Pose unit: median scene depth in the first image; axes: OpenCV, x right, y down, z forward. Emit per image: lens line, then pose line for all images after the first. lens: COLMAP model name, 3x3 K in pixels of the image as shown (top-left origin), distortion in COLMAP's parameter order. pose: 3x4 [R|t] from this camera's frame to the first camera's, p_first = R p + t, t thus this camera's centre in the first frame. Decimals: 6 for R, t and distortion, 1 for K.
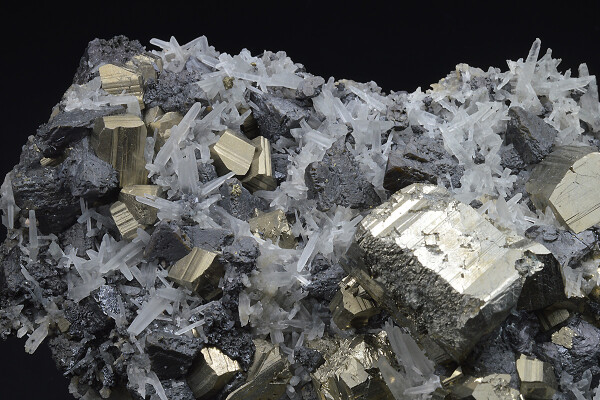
lens RADIAL K [[1694.5, 0, 298.9], [0, 1694.5, 199.9], [0, 0, 1]] dist [-0.066532, 0.000000]
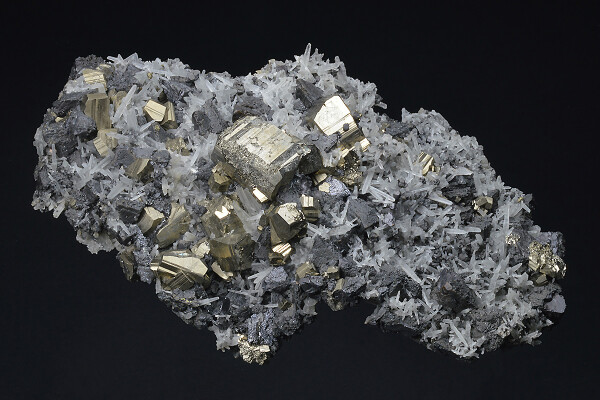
lens RADIAL K [[1694.5, 0, 300.8], [0, 1694.5, 200.2], [0, 0, 1]] dist [-0.066532, 0.000000]
pose [[0.997038, -0.060921, 0.046952, 0.031280], [0.062985, 0.997052, -0.043809, 0.172871], [-0.044144, 0.046637, 0.997936, -0.950477]]
